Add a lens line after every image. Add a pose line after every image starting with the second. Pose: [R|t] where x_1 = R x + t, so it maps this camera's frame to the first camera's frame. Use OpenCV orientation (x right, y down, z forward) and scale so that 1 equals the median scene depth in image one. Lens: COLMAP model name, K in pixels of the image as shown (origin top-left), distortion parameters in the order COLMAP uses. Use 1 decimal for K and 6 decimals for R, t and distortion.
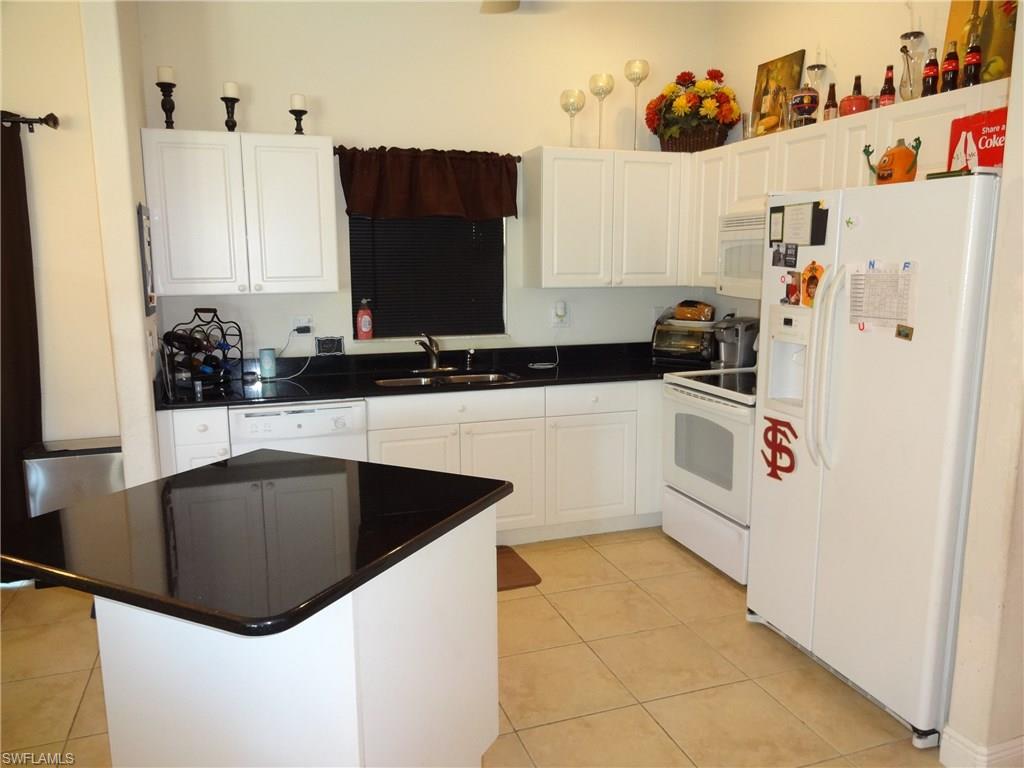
lens RADIAL K [[755.7, 0, 516.2], [0, 755.7, 379.9], [0, 0, 1]] dist [-0.008534, 0.010463]
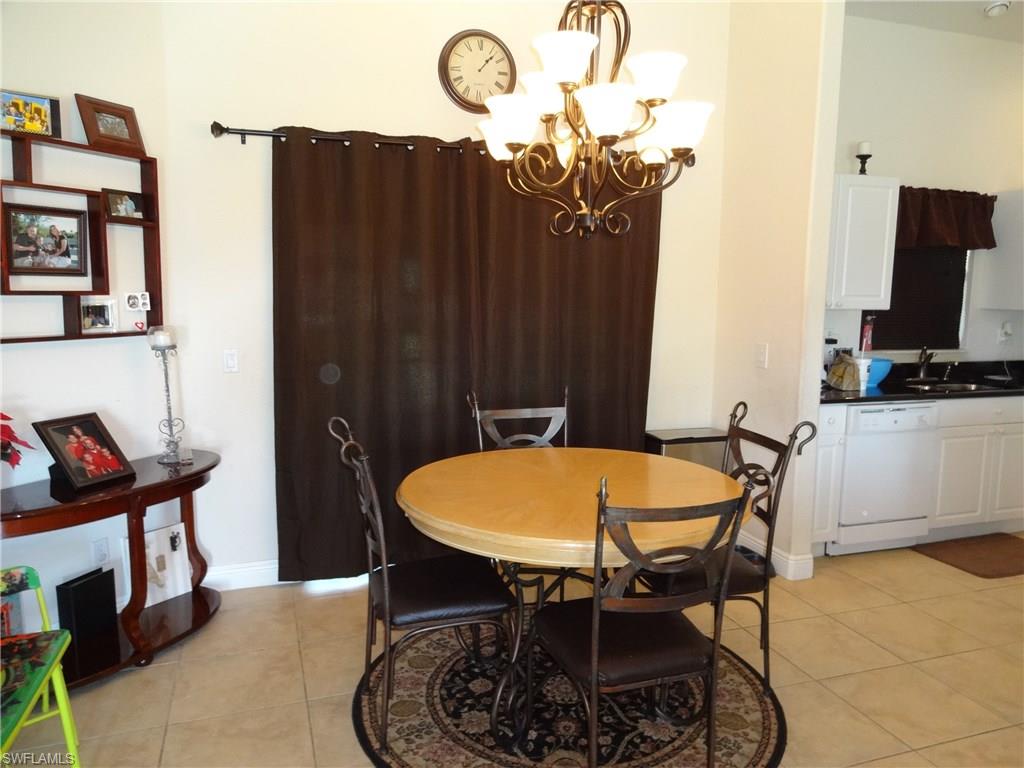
lens RADIAL K [[755.7, 0, 519.5], [0, 755.7, 381.8], [0, 0, 1]] dist [-0.008534, 0.010463]
pose [[0.999753, 0.021933, -0.003665, -0.810770], [-0.022024, 0.999389, -0.027122, 0.040326], [0.003068, 0.027196, 0.999625, -0.167598]]
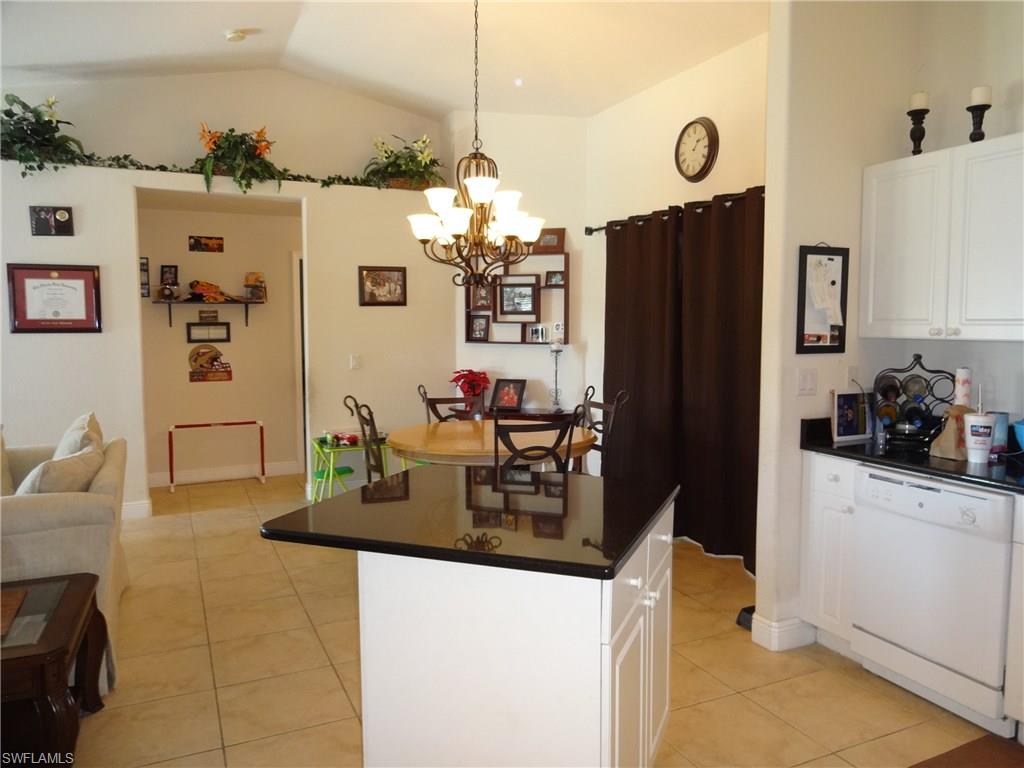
lens RADIAL K [[755.7, 0, 510.7], [0, 755.7, 379.8], [0, 0, 1]] dist [-0.008534, 0.010463]
pose [[0.089470, 0.083808, -0.992457, 0.415676], [-0.158591, 0.984939, 0.068876, -0.050444], [0.983282, 0.151232, 0.101414, 0.444837]]
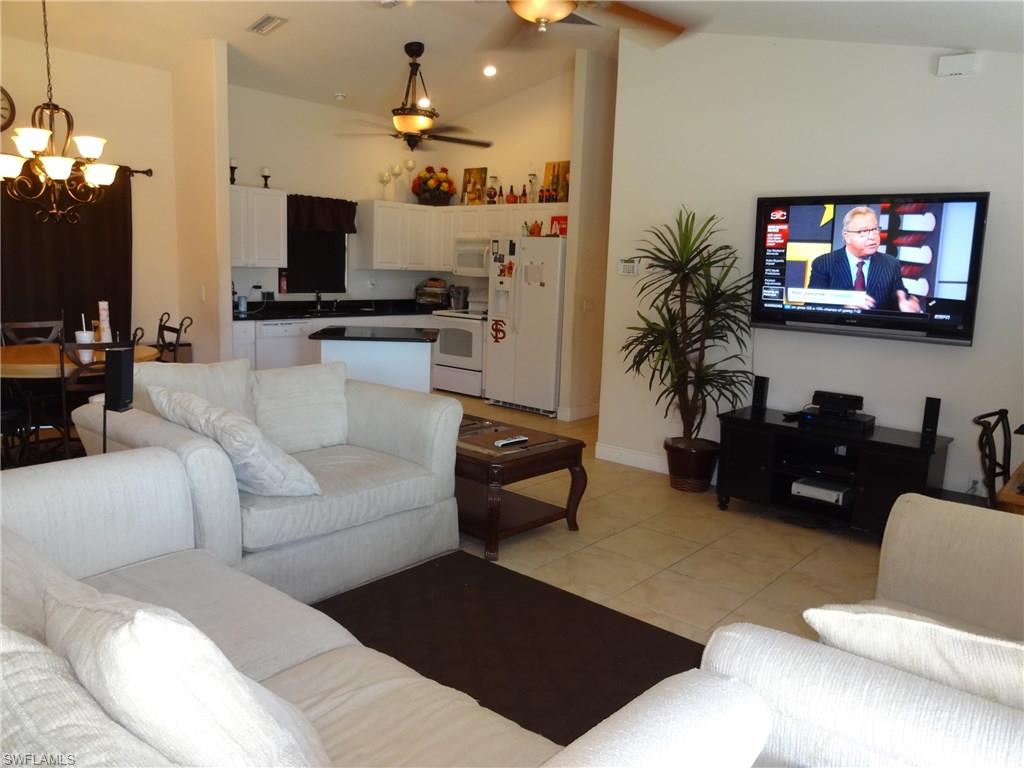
lens RADIAL K [[755.7, 0, 511.2], [0, 755.7, 375.7], [0, 0, 1]] dist [-0.008534, 0.010463]
pose [[0.867066, -0.038087, 0.496735, -0.733422], [0.039206, 0.999198, 0.008179, 0.178494], [-0.496648, 0.012383, 0.867863, -1.038010]]
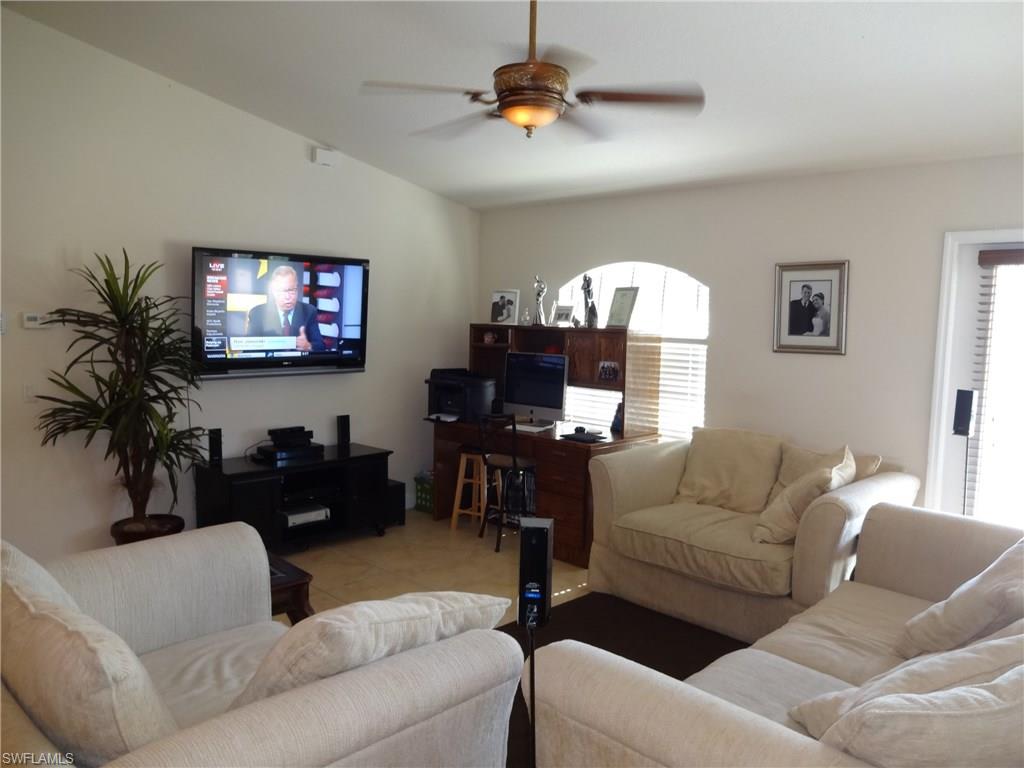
lens RADIAL K [[755.7, 0, 492.9], [0, 755.7, 393.3], [0, 0, 1]] dist [-0.008534, 0.010463]
pose [[-0.404323, -0.102503, 0.908854, -1.061367], [0.129130, 0.977349, 0.167674, -0.004124], [-0.905455, 0.185155, -0.381928, -0.073769]]
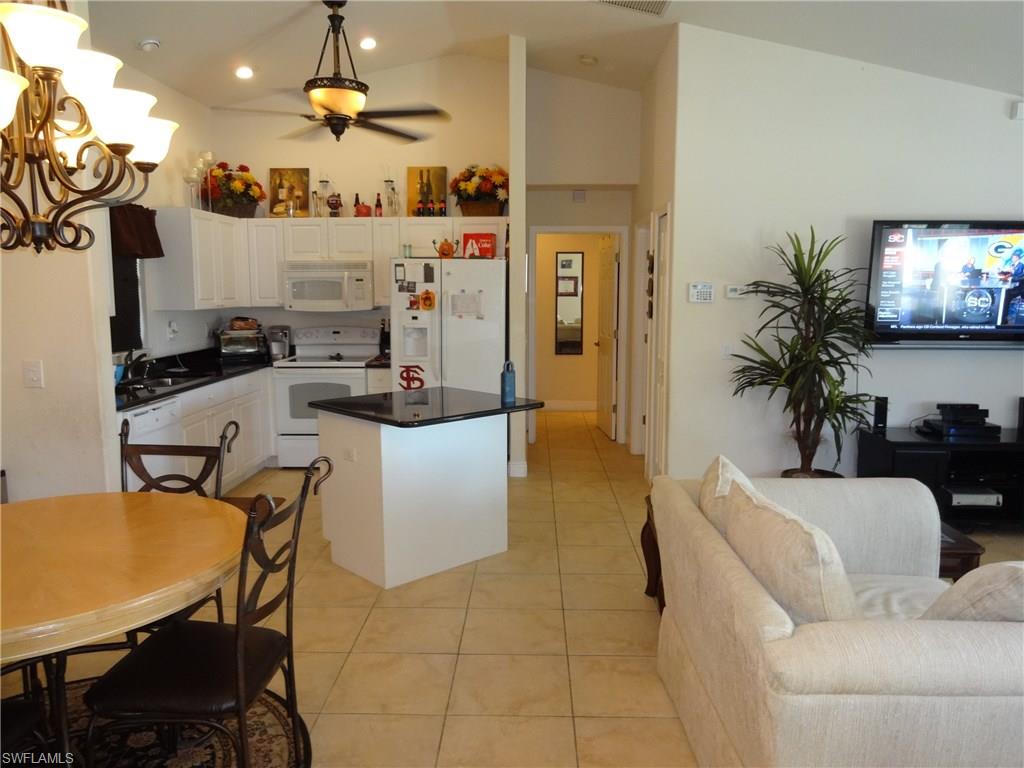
lens RADIAL K [[755.7, 0, 520.6], [0, 755.7, 383.3], [0, 0, 1]] dist [-0.008534, 0.010463]
pose [[0.354514, -0.114450, 0.928020, -1.151200], [0.146210, 0.987058, 0.065877, 0.006348], [-0.923549, 0.112332, 0.366659, -0.030166]]
